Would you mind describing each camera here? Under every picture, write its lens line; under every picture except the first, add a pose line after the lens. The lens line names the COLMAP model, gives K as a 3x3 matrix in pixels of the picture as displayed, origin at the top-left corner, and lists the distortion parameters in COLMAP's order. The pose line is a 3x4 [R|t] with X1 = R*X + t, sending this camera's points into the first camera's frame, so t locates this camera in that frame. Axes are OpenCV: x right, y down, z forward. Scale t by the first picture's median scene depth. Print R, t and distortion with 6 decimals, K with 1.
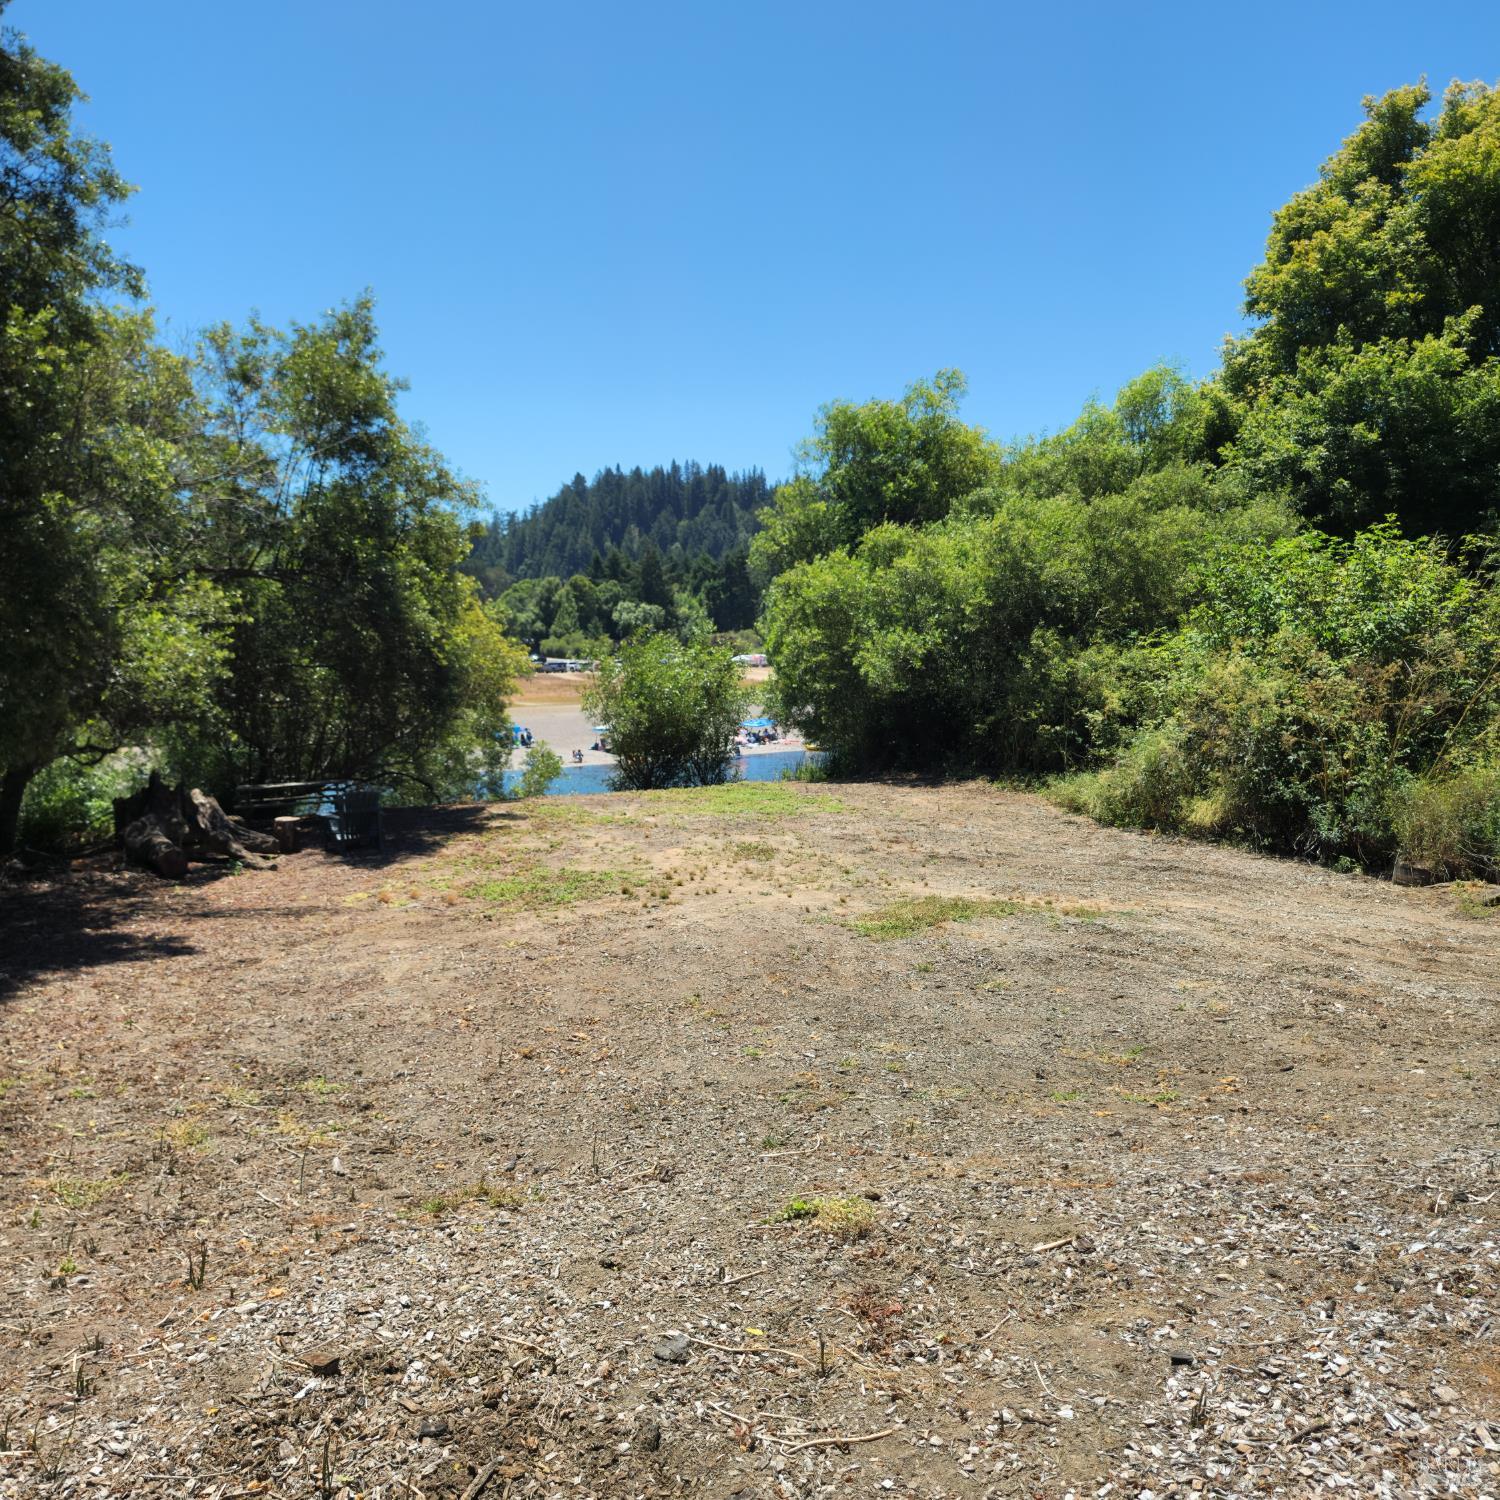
lens RADIAL K [[1332.2, 0, 740.3], [0, 1332.2, 745.3], [0, 0, 1]] dist [0.091472, -0.077213]
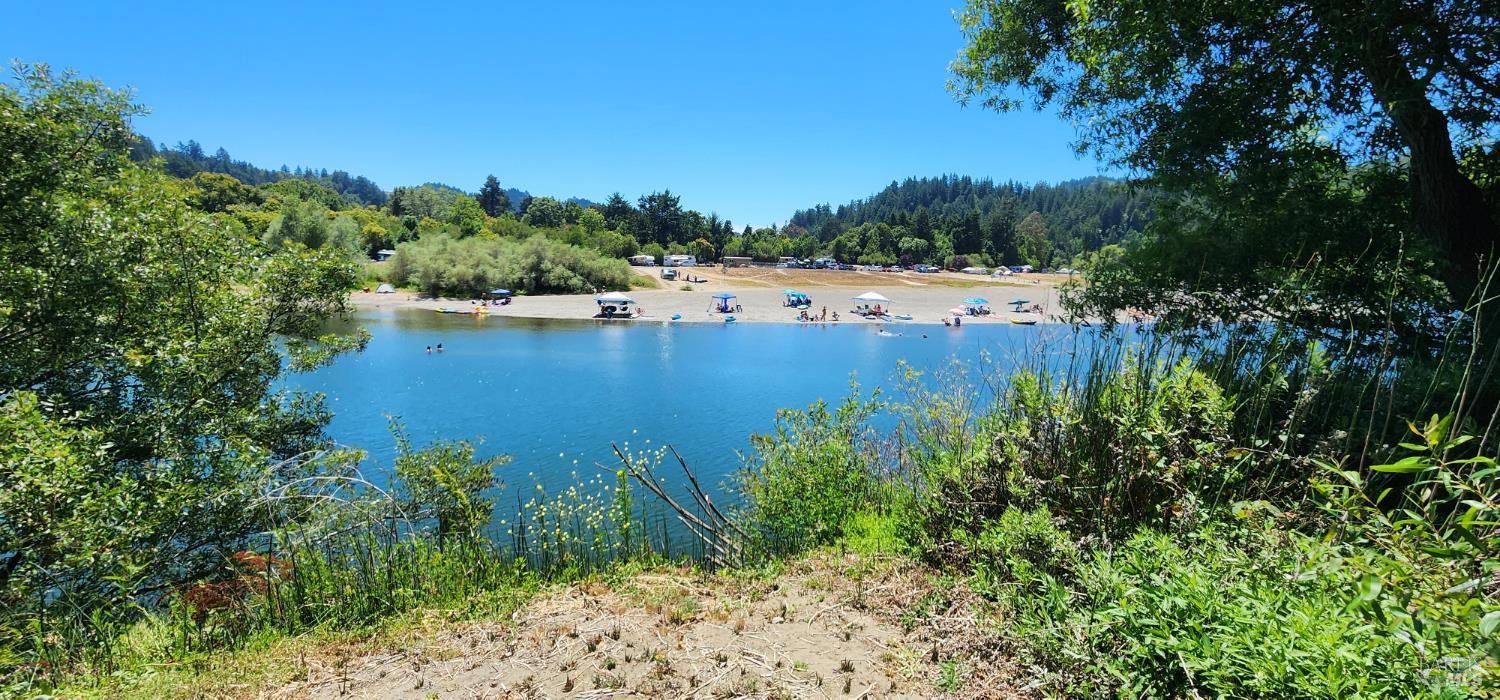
lens RADIAL K [[614.9, 0, 755.0], [0, 614.9, 342.9], [0, 0, 1]] dist [0.002397, 0.000314]
pose [[0.942560, 0.076631, -0.325128, 0.061046], [-0.061313, 0.996483, 0.057115, 0.032688], [0.328362, -0.033900, 0.943944, 1.750999]]
